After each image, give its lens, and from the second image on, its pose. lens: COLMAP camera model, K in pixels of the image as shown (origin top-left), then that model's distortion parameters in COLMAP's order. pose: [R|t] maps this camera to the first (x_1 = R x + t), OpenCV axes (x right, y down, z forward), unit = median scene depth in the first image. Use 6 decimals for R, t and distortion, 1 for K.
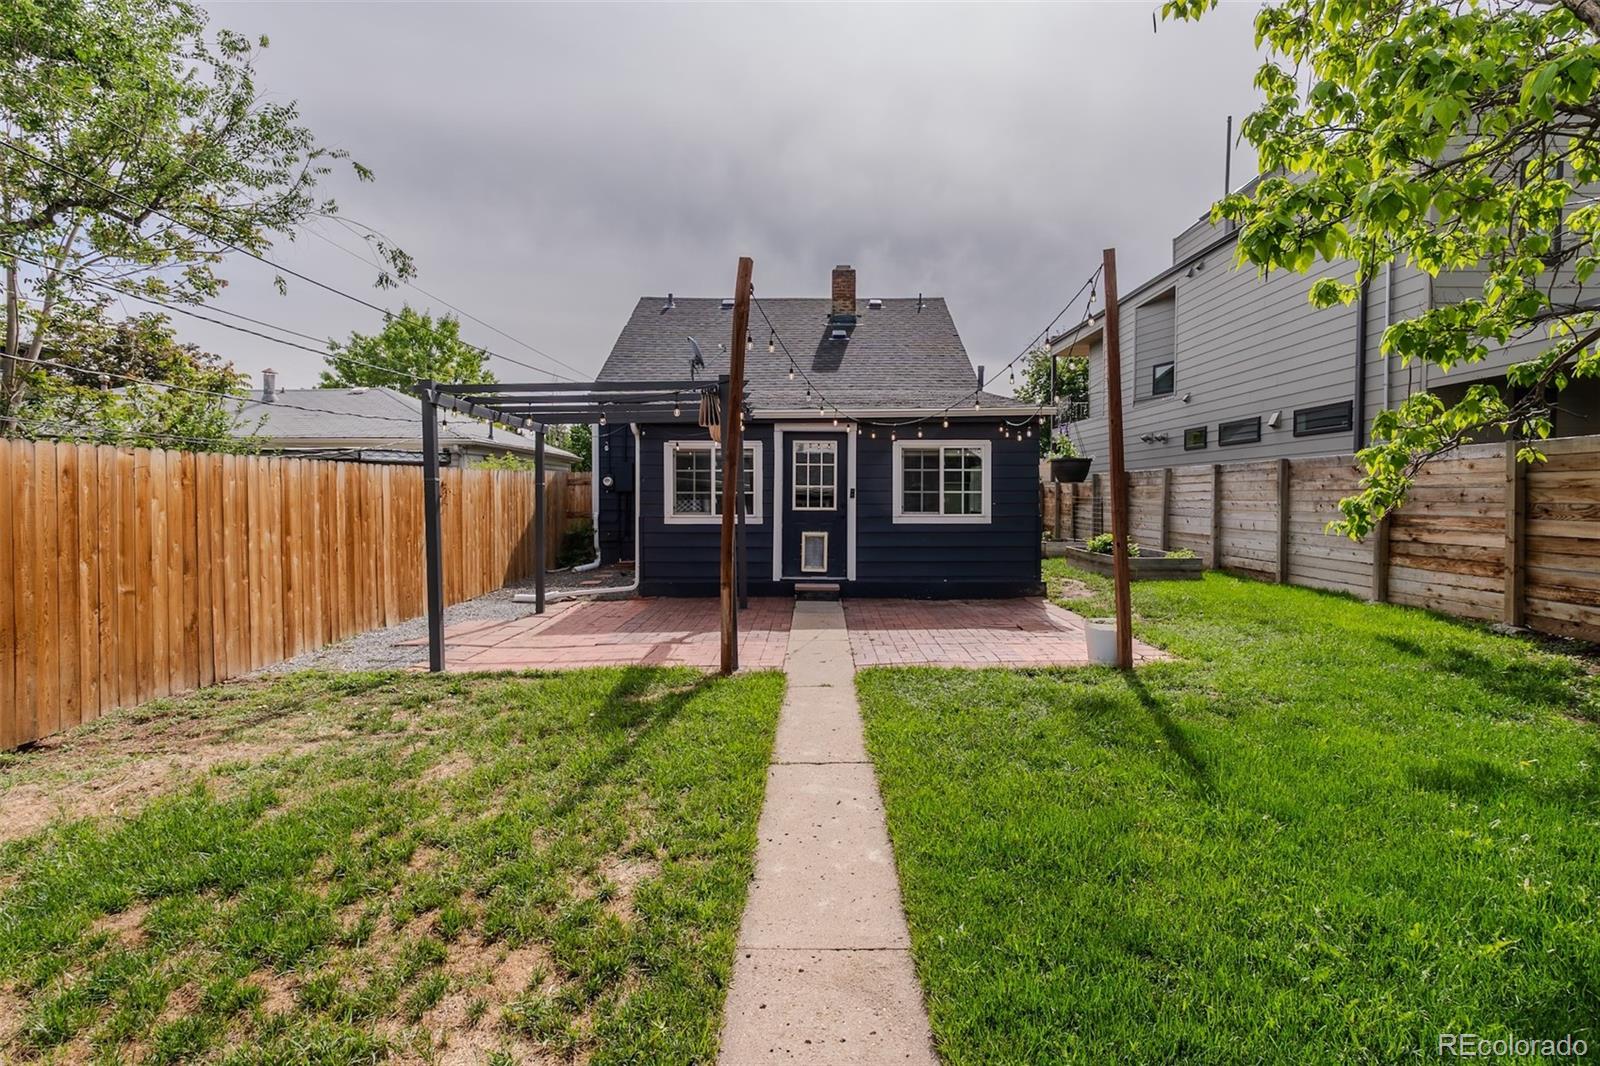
lens RADIAL K [[761.3, 0, 797.4], [0, 761.3, 524.7], [0, 0, 1]] dist [0.000255, -0.001293]
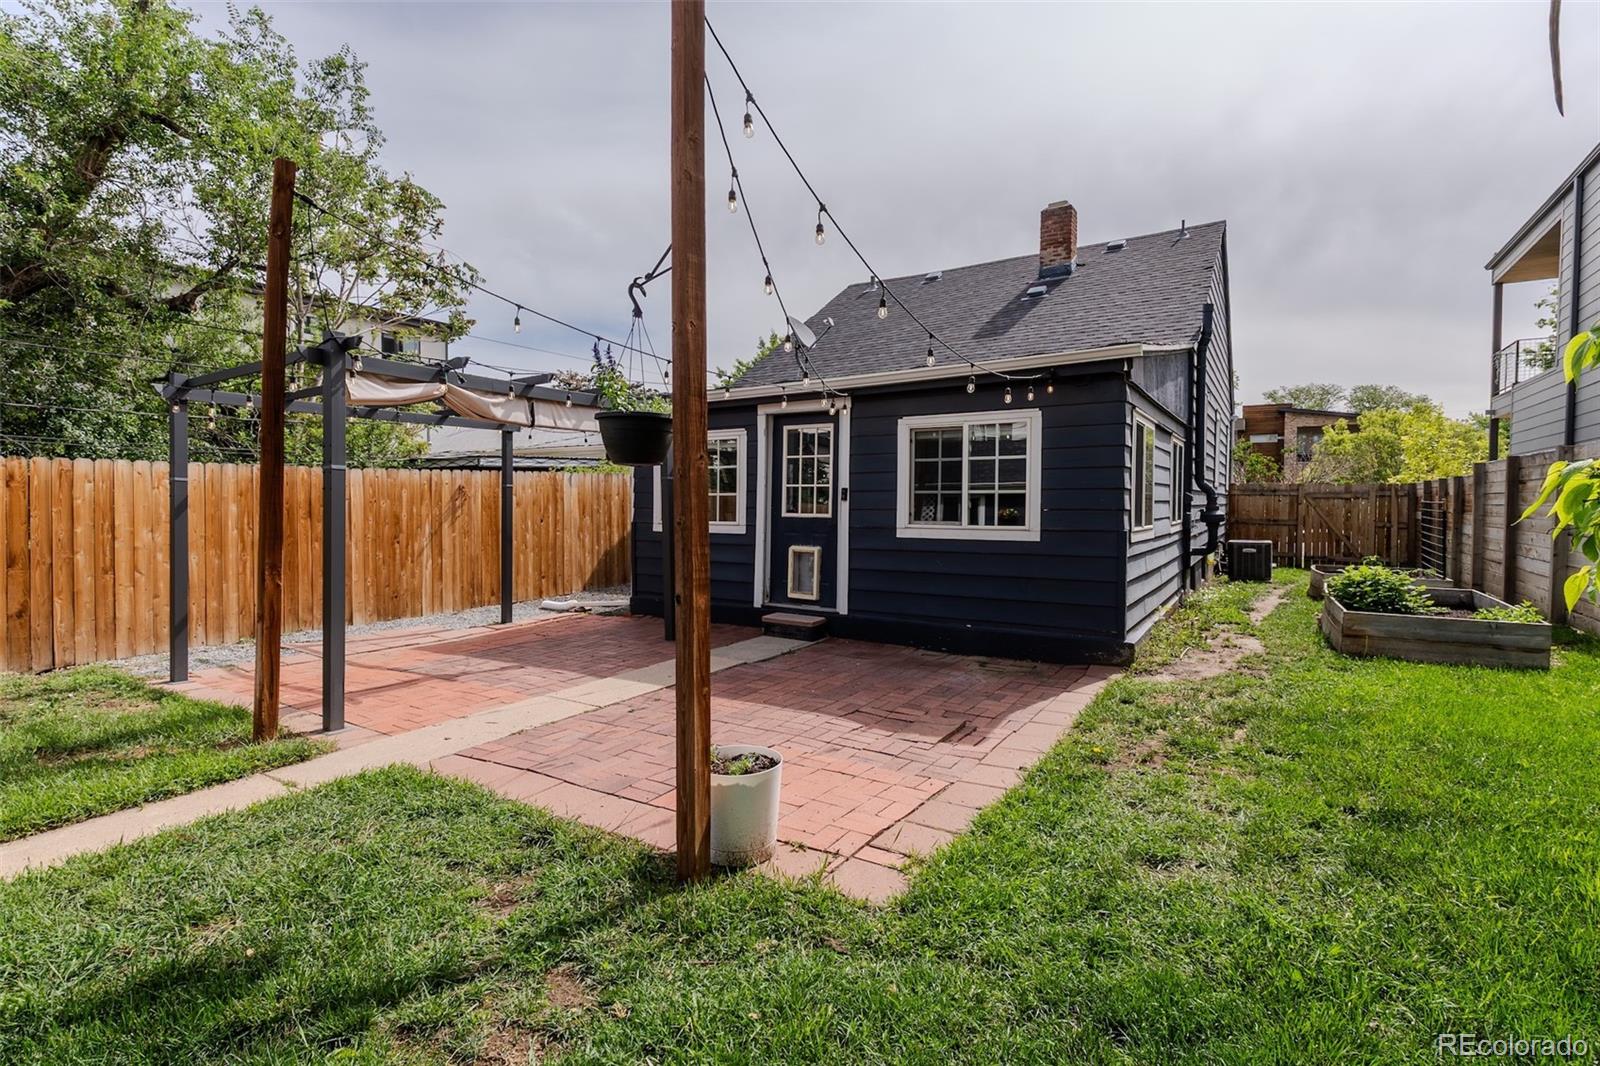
lens RADIAL K [[739.2, 0, 800.0], [0, 739.2, 533.0], [0, 0, 1]] dist [0.000779, 0.000060]
pose [[0.850476, 0.021968, -0.525555, 0.406101], [-0.020047, 0.999755, 0.009348, -0.010184], [0.525632, 0.002585, 0.850708, 0.378294]]
